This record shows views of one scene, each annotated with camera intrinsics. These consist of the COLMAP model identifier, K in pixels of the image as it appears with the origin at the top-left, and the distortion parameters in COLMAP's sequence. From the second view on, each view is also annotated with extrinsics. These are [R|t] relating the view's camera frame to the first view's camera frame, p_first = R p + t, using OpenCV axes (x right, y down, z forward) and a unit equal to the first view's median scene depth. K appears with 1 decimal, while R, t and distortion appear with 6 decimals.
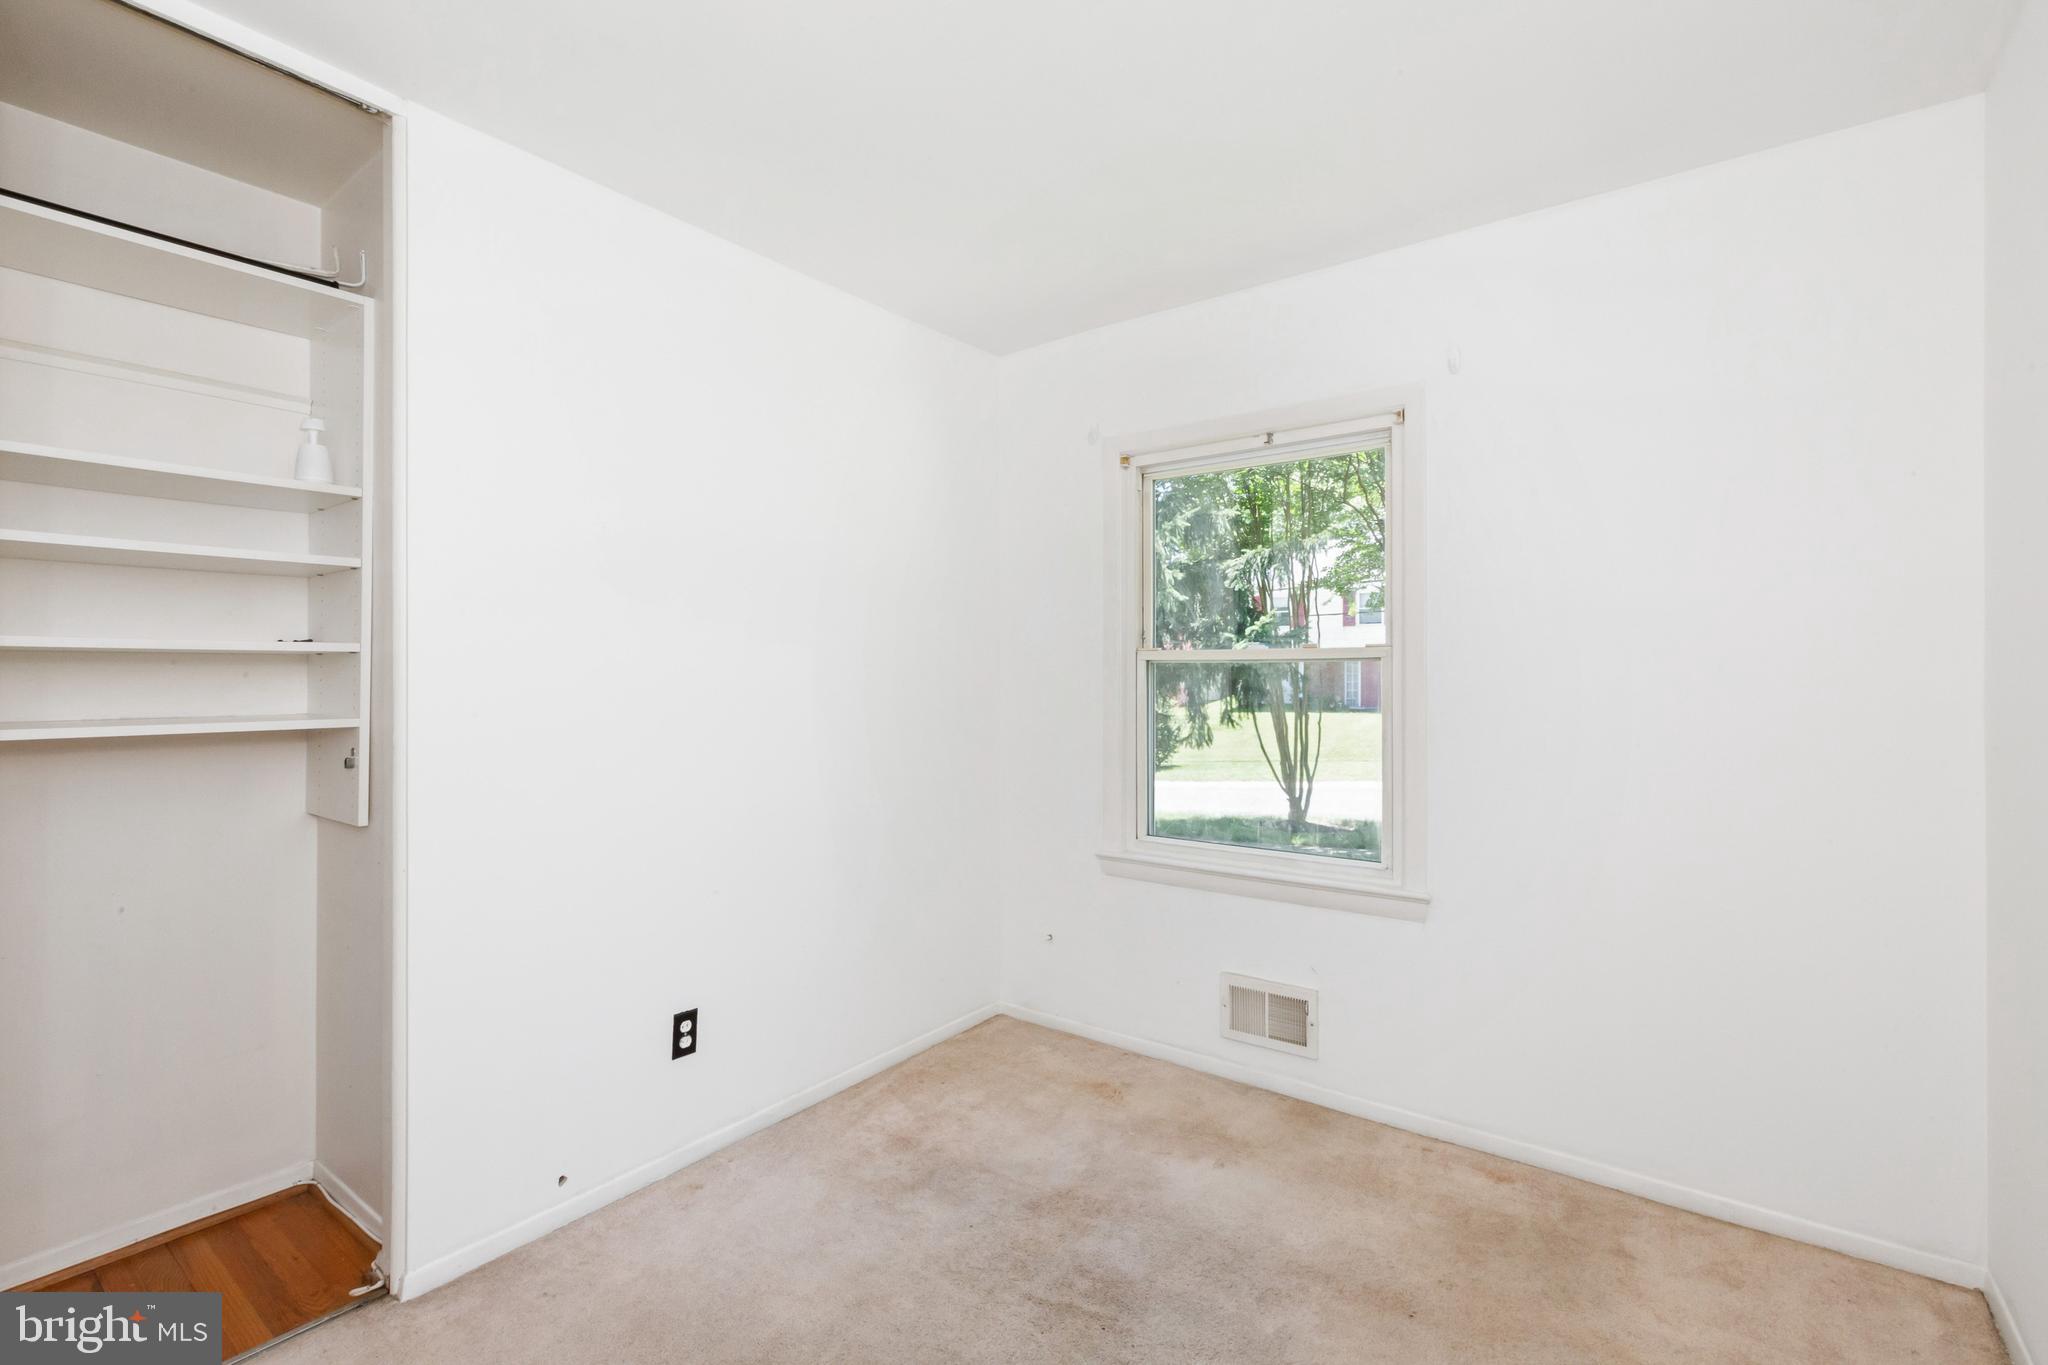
lens RADIAL K [[918.8, 0, 1025.8], [0, 918.8, 674.3], [0, 0, 1]] dist [-0.000999, 0.000822]
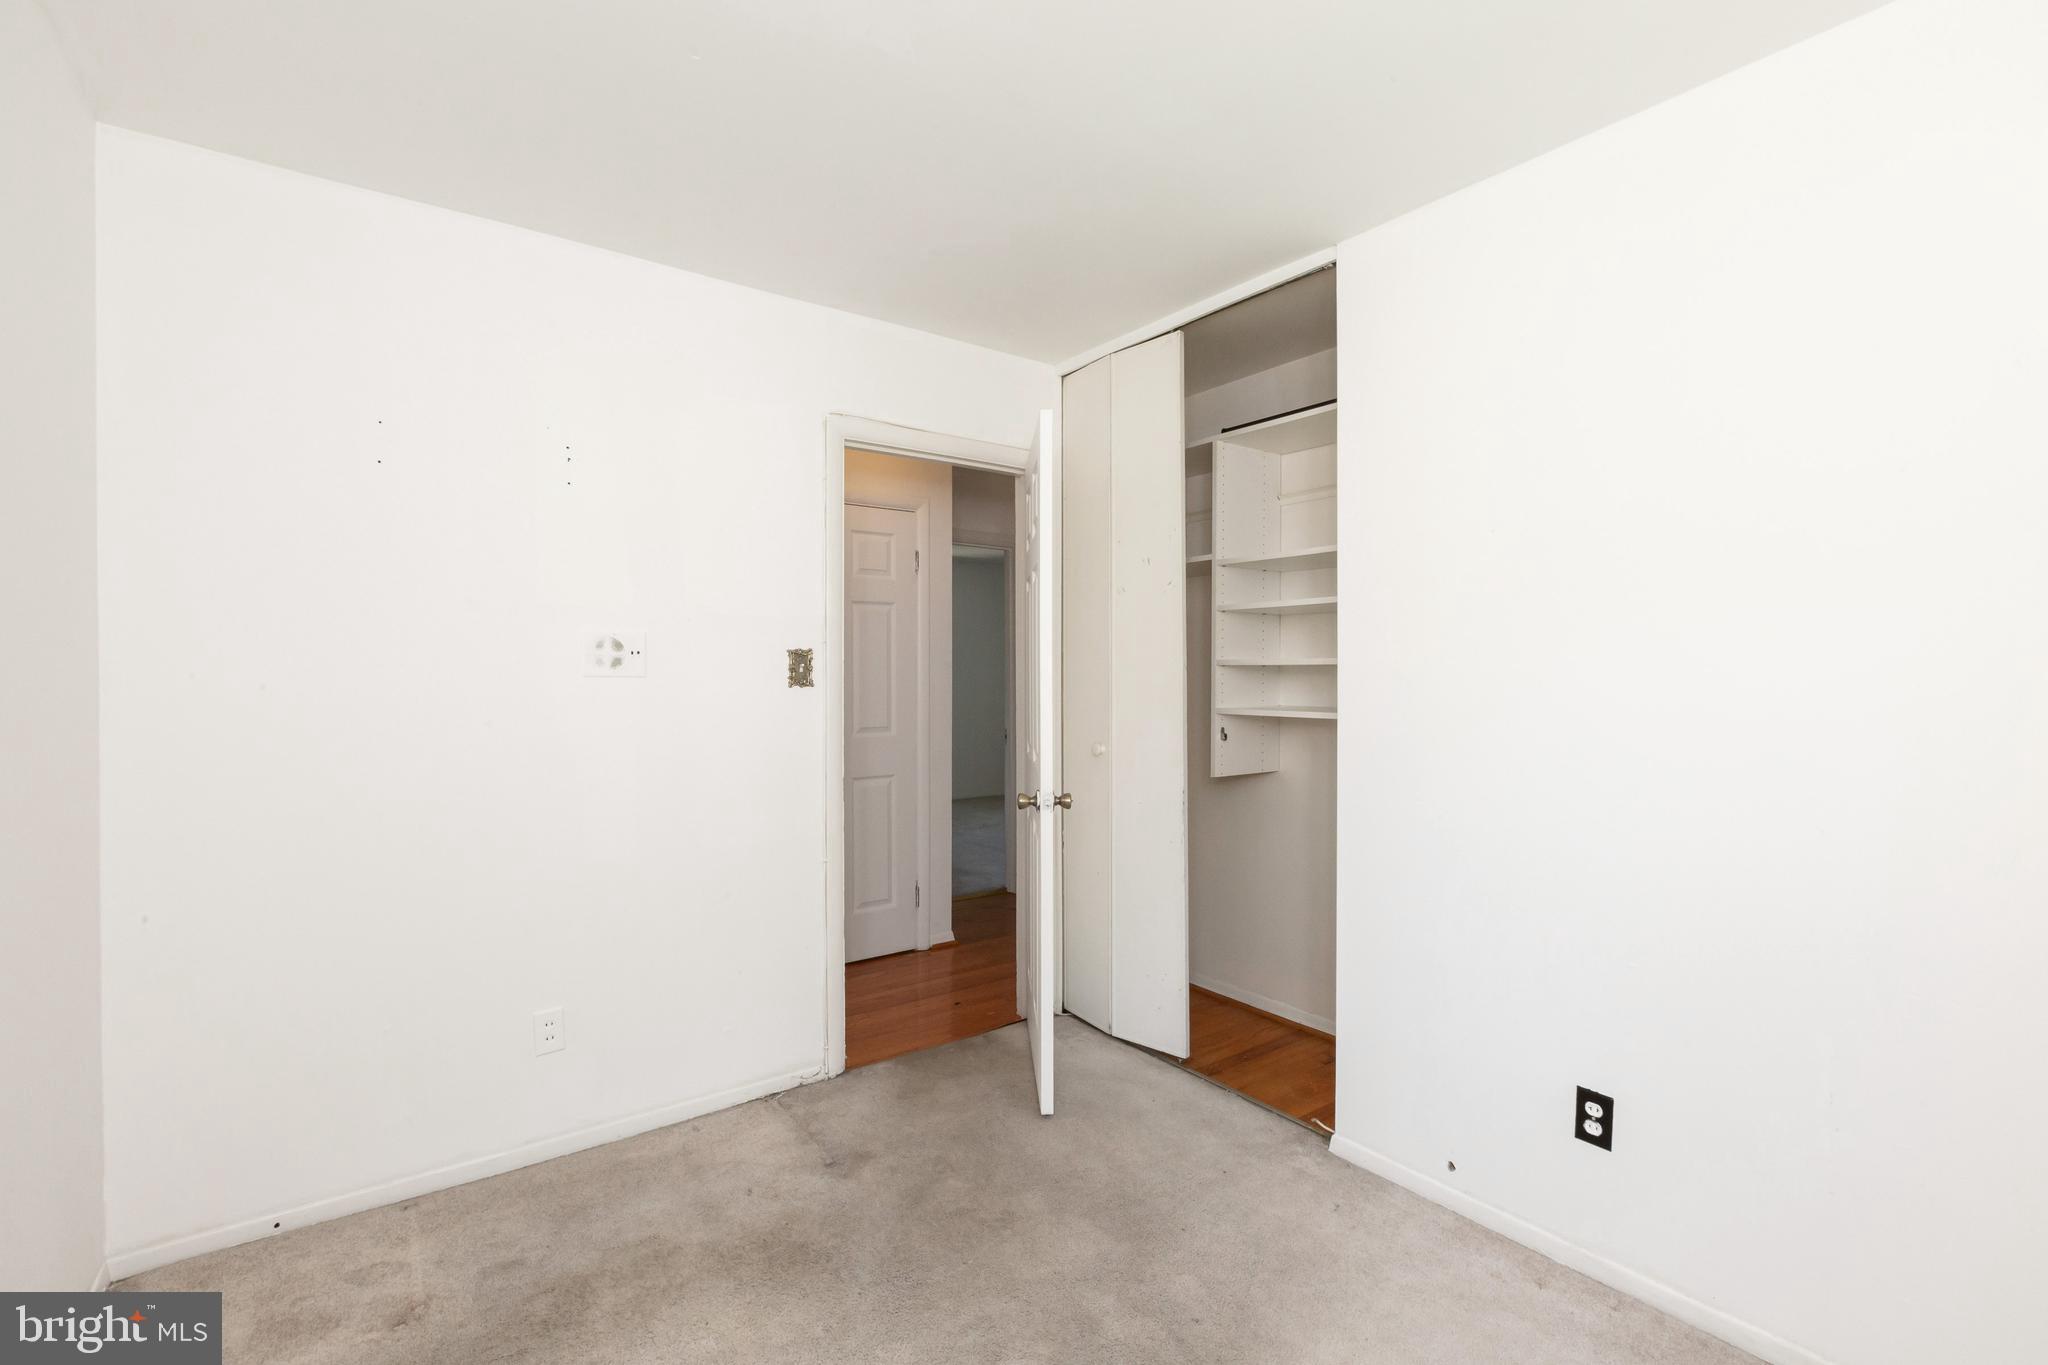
lens RADIAL K [[918.8, 0, 1026.2], [0, 918.8, 684.3], [0, 0, 1]] dist [-0.000999, 0.000822]
pose [[-0.284341, 0.013426, -0.958629, 0.686700], [0.005930, 0.999907, 0.012245, -0.015573], [0.958705, -0.002203, -0.284395, 0.910809]]
